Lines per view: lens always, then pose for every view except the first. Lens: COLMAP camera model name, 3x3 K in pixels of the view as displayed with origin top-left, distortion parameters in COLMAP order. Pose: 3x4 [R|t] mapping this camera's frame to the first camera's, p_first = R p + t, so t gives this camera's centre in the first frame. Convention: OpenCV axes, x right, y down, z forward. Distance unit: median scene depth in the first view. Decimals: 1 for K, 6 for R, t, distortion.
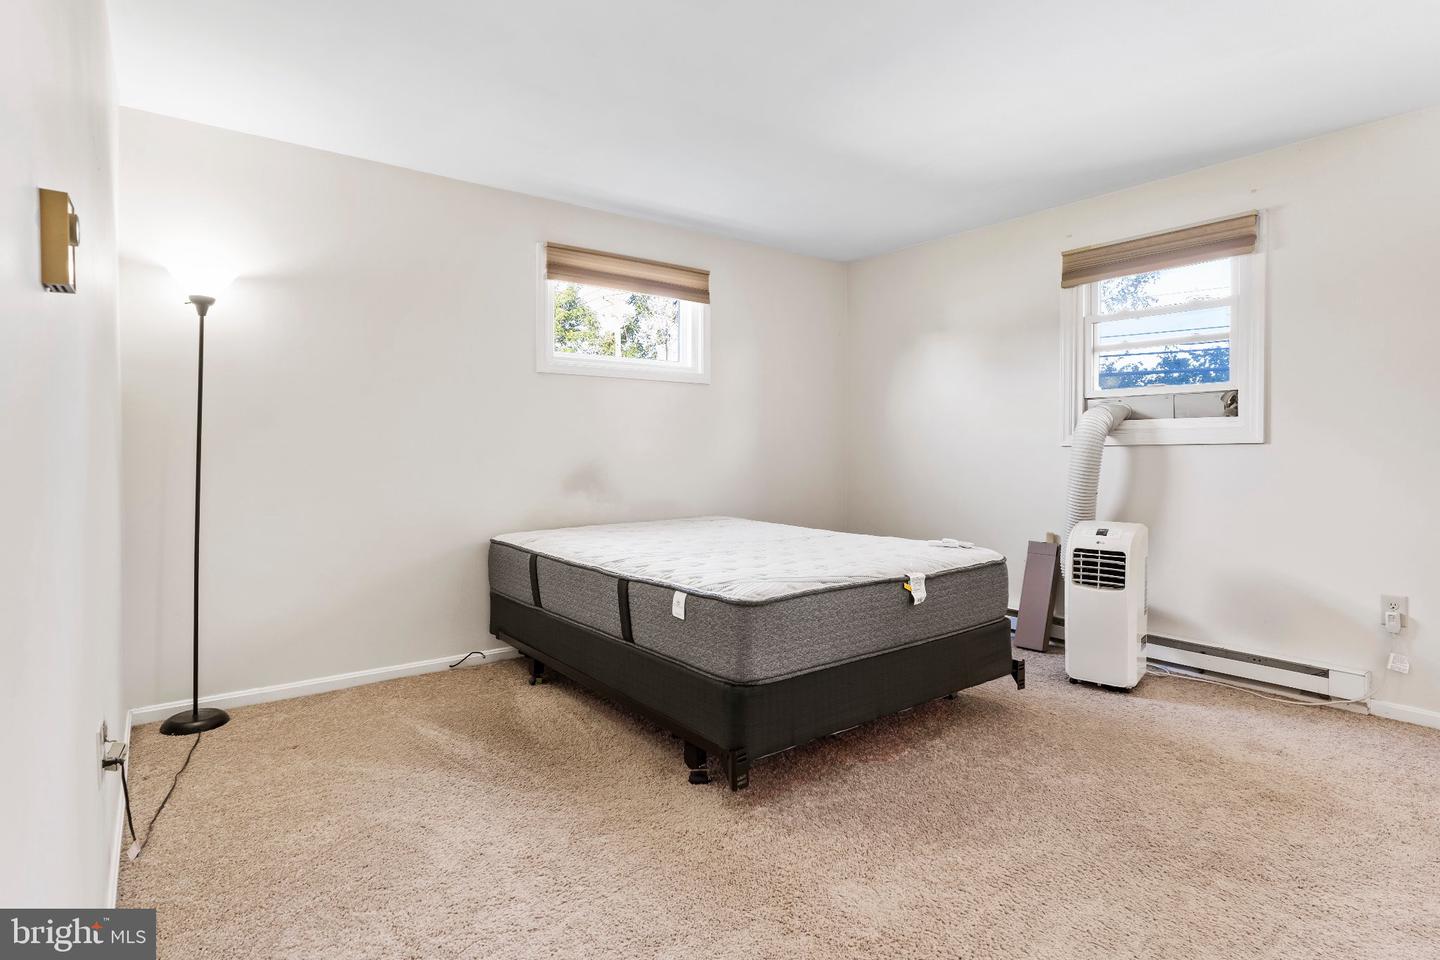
lens RADIAL K [[730.2, 0, 720.3], [0, 730.2, 470.9], [0, 0, 1]] dist [-0.003003, 0.002468]
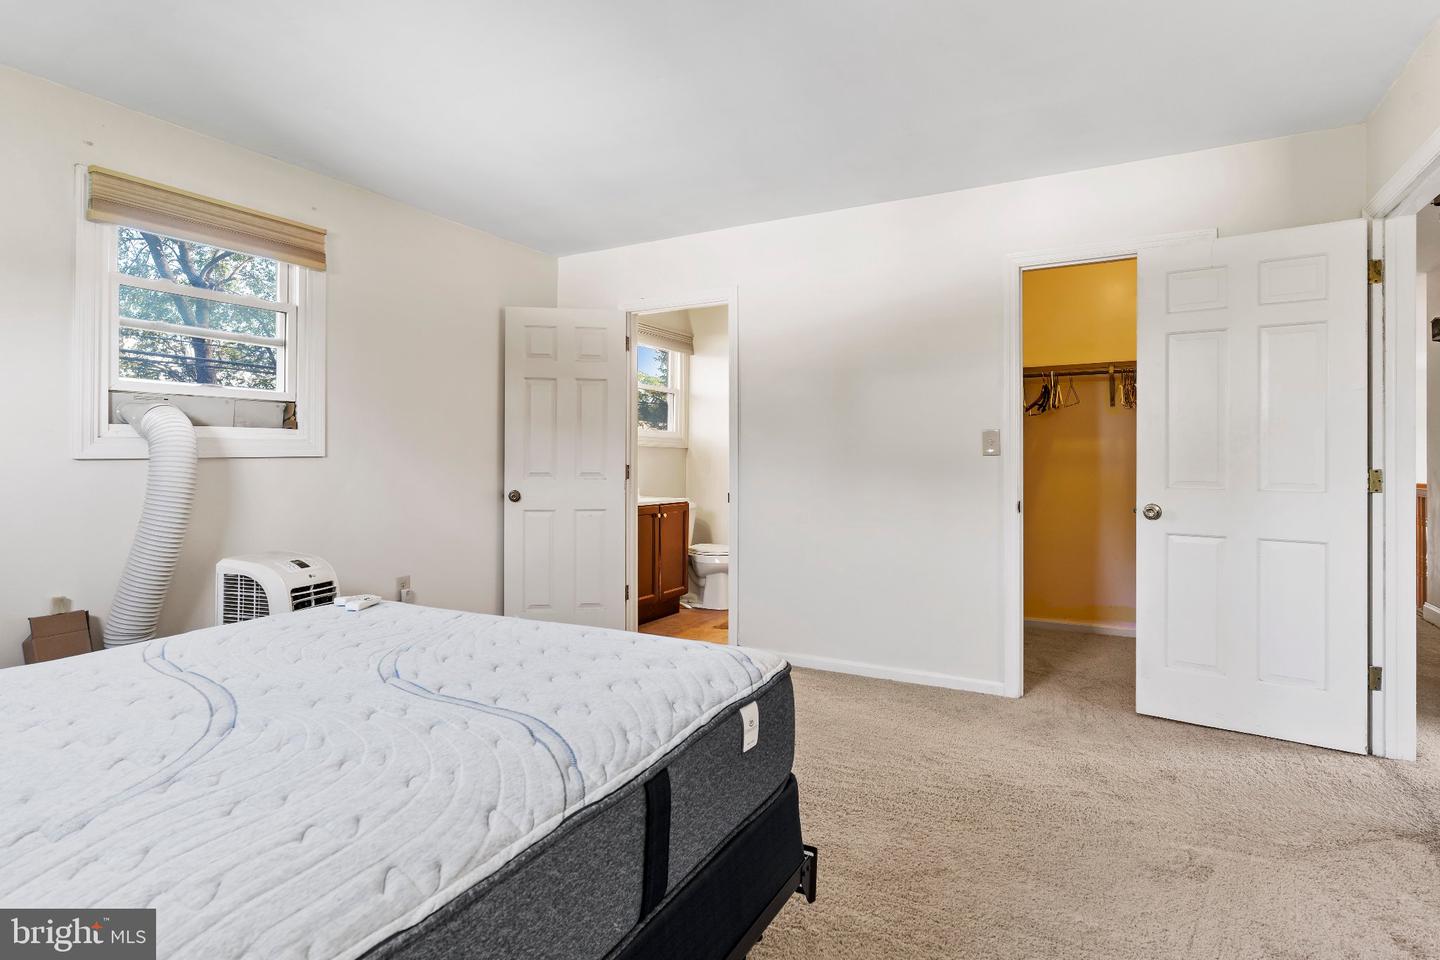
lens RADIAL K [[730.2, 0, 728.9], [0, 730.2, 454.5], [0, 0, 1]] dist [-0.003003, 0.002468]
pose [[-0.389696, 0.001684, 0.920942, -0.410975], [0.024174, 0.999672, 0.008401, -0.034406], [-0.920626, 0.025536, -0.389609, 0.833753]]
